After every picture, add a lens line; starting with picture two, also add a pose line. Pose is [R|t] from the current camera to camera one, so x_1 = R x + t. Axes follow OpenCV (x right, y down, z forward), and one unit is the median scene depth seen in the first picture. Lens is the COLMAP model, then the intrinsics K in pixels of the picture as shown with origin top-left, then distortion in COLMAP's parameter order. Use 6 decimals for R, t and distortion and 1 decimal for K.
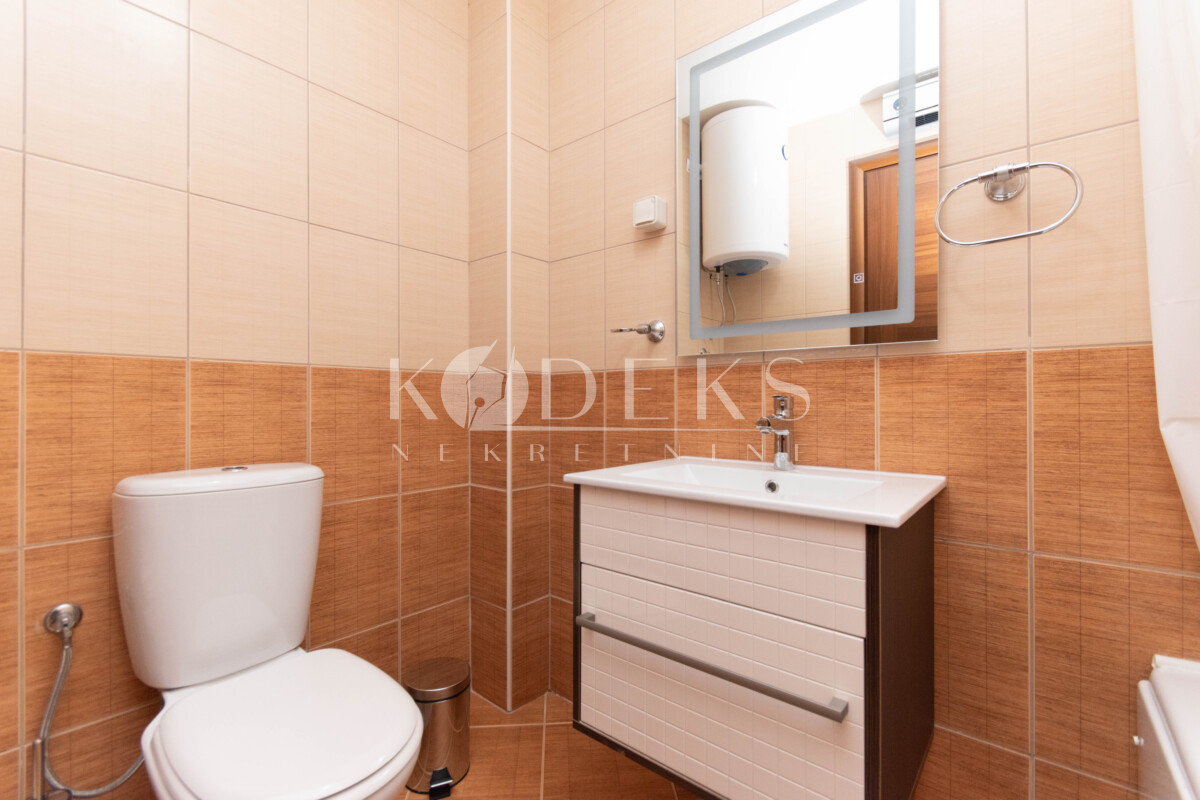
lens RADIAL K [[537.1, 0, 580.2], [0, 537.1, 390.2], [0, 0, 1]] dist [0.019484, 0.000048]
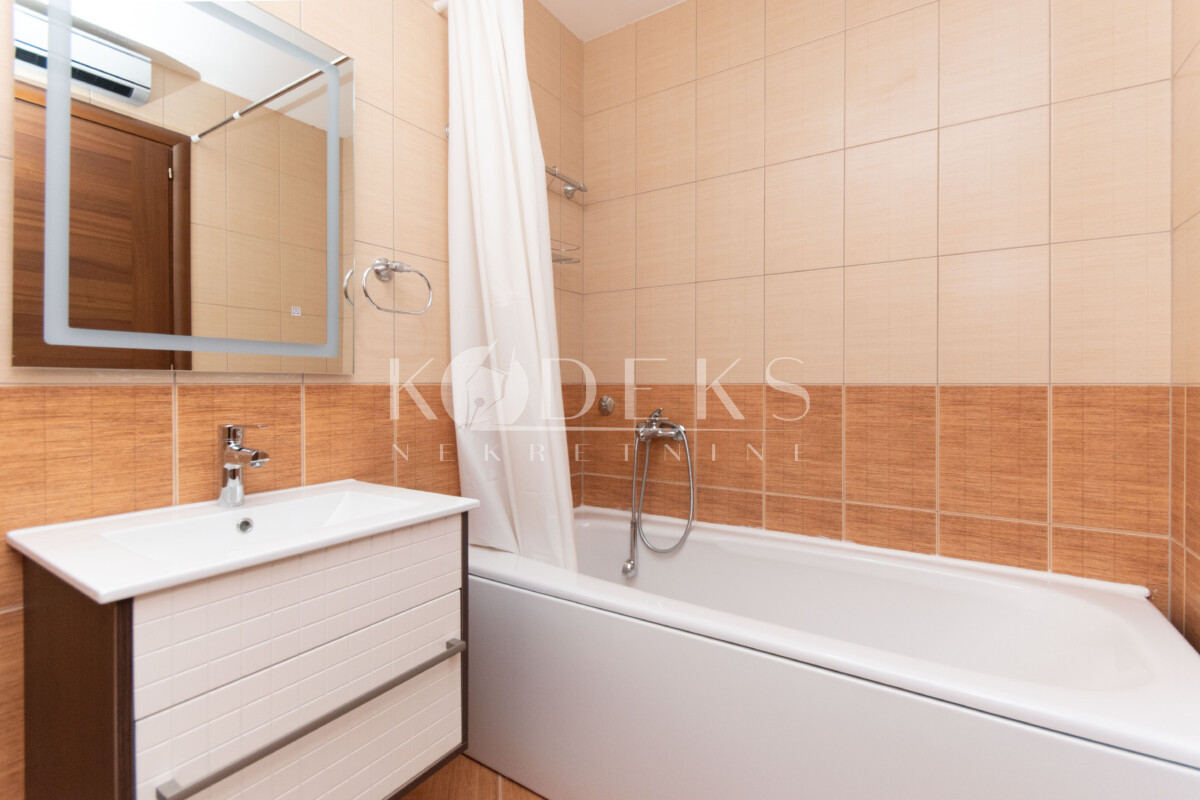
lens RADIAL K [[523.1, 0, 600.0], [0, 523.1, 400.0], [0, 0, 1]] dist [-0.009857, -0.000405]
pose [[-0.128099, 0.018983, 0.991580, -0.567340], [0.041536, 0.999042, -0.013760, 0.011441], [-0.990891, 0.039424, -0.128765, 0.499099]]
